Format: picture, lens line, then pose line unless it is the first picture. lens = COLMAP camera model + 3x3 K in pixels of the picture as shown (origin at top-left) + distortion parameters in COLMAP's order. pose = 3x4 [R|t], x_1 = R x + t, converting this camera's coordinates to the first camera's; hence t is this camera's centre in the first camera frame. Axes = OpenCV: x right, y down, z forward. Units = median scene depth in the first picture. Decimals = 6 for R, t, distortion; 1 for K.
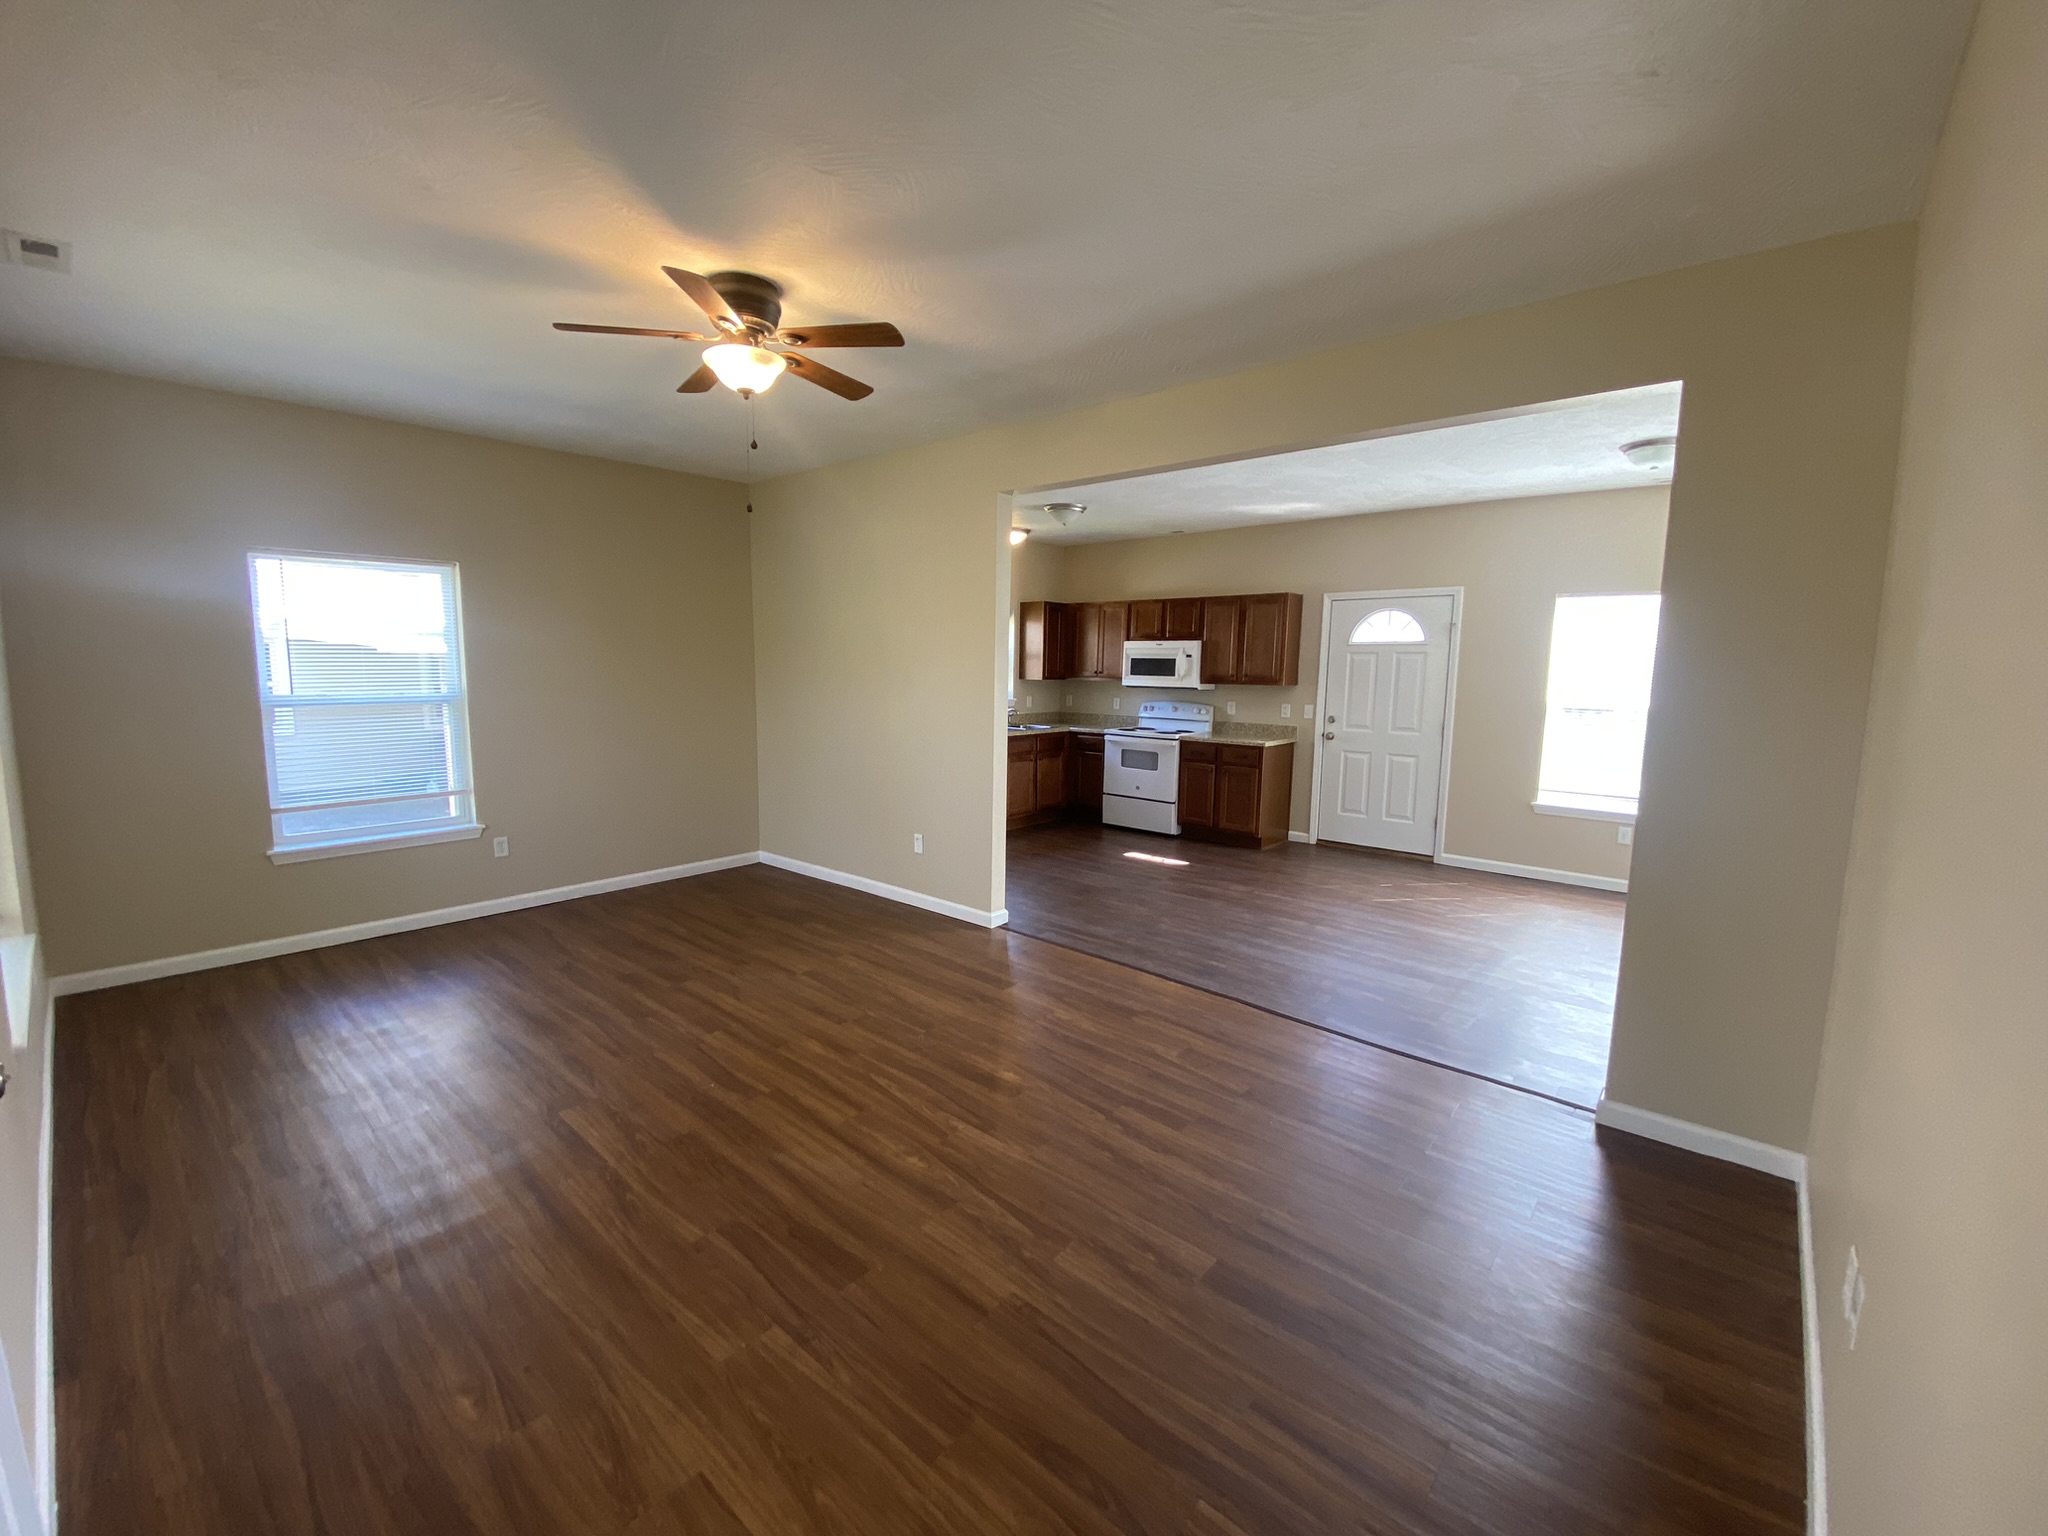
lens RADIAL K [[834.9, 0, 984.0], [0, 834.9, 776.0], [0, 0, 1]] dist [-0.000523, -0.000113]
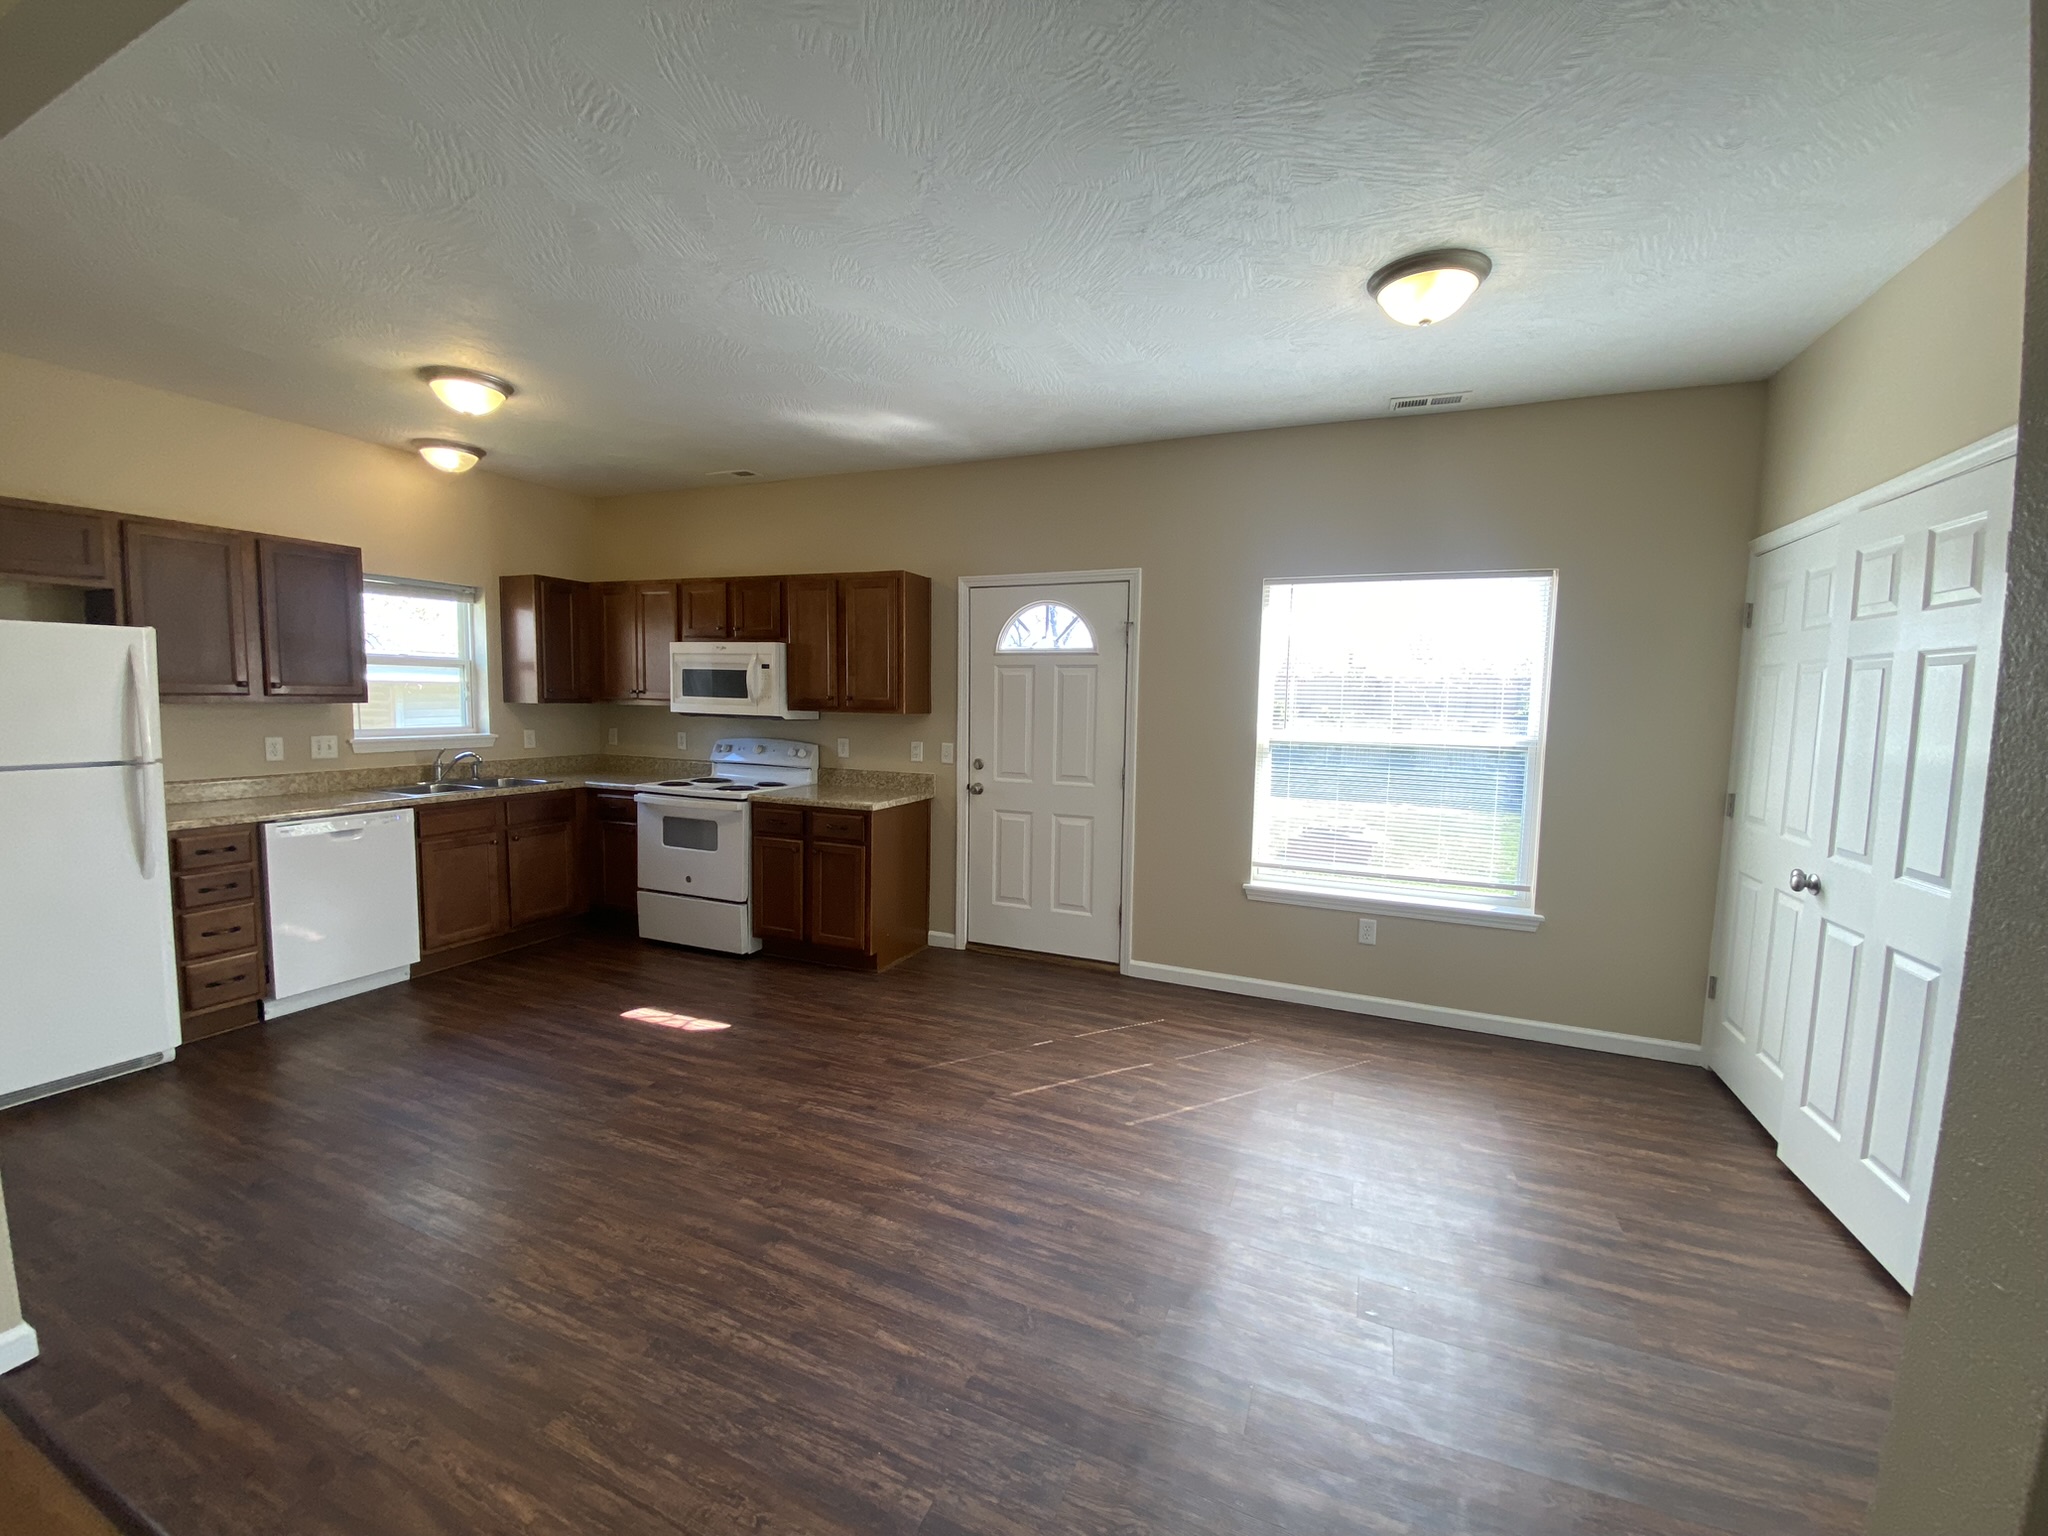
lens RADIAL K [[815.1, 0, 1024.0], [0, 815.1, 768.0], [0, 0, 1]] dist [0.120694, -0.000015]
pose [[0.945225, -0.020907, 0.325749, 0.225810], [0.034287, 0.998785, -0.035386, -0.038424], [-0.324613, 0.044617, 0.944794, 0.349509]]
